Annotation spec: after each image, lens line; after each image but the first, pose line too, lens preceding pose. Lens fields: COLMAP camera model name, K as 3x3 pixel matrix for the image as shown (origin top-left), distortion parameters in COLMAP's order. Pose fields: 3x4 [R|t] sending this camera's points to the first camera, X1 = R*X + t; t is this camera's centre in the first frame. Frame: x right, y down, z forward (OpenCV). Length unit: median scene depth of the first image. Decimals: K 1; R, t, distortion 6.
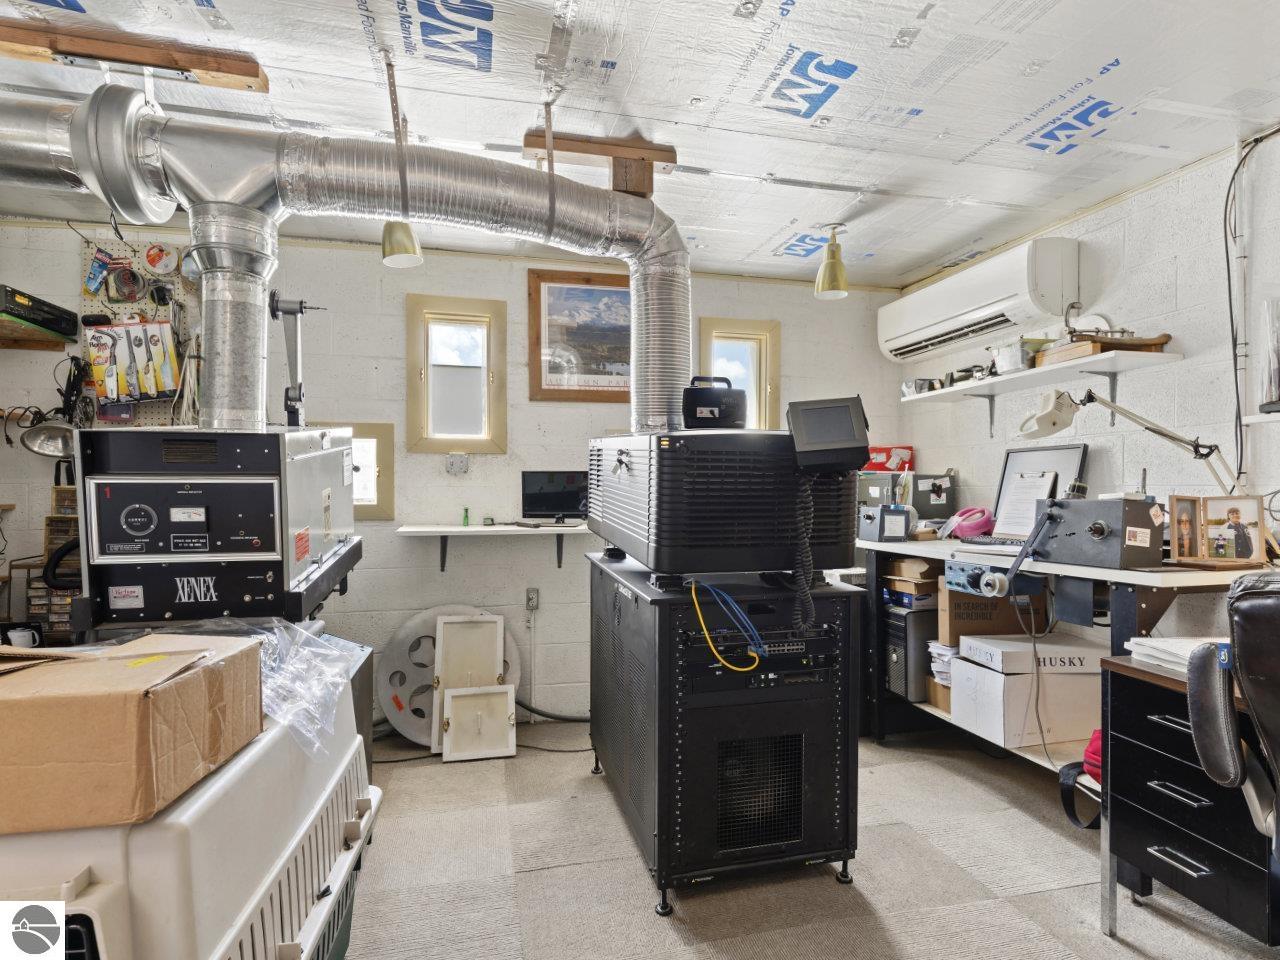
lens RADIAL K [[678.6, 0, 640.0], [0, 678.6, 480.0], [0, 0, 1]] dist [0.004372, -0.000989]
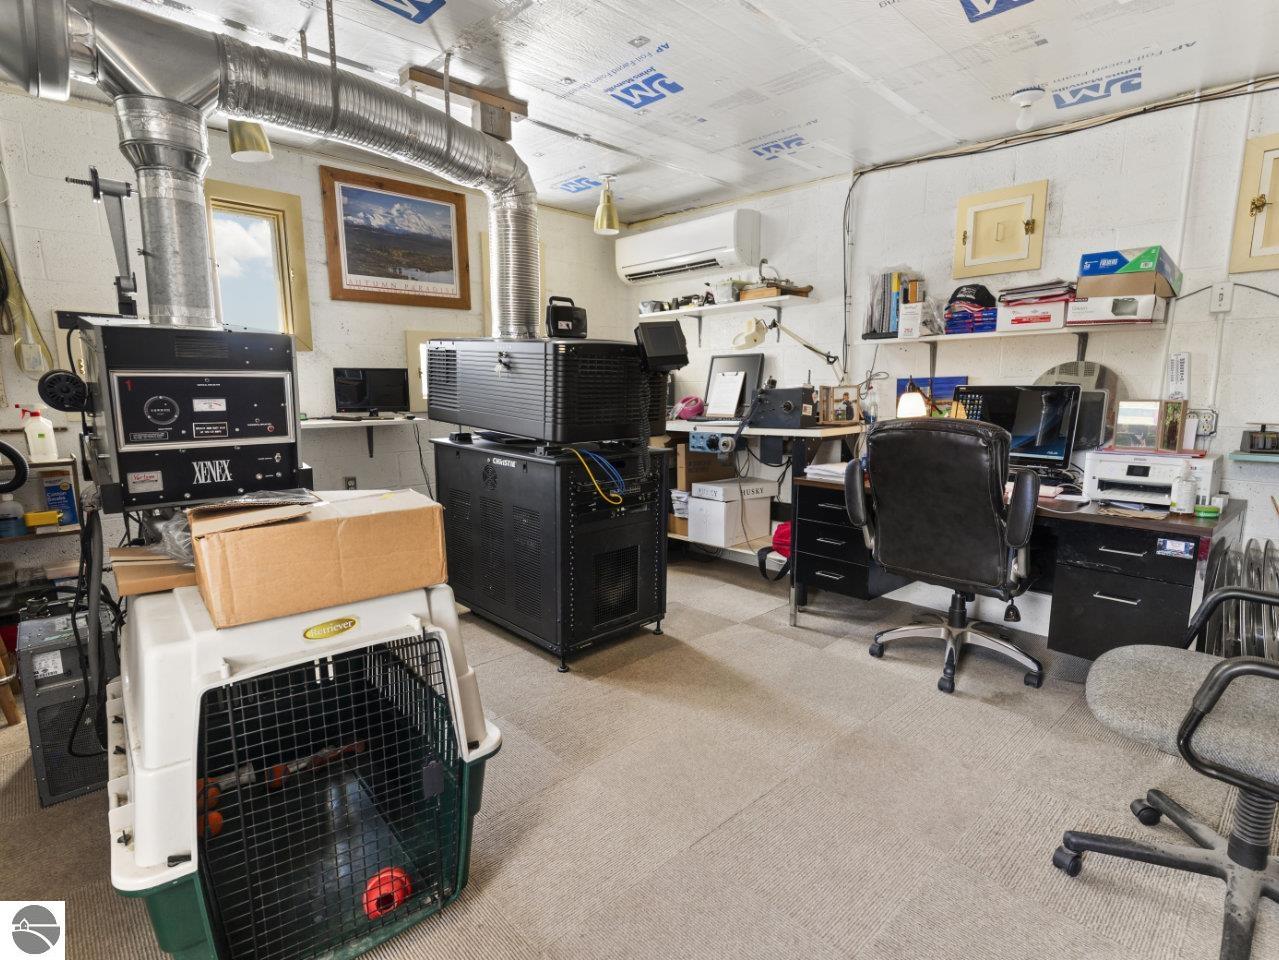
lens RADIAL K [[664.3, 0, 639.5], [0, 664.3, 480.0], [0, 0, 1]] dist [0.003666, -0.000715]
pose [[0.866077, -0.074628, 0.494309, -0.418542], [-0.000401, 0.988690, 0.149970, 0.005552], [-0.499911, -0.130084, 0.856252, -0.222739]]
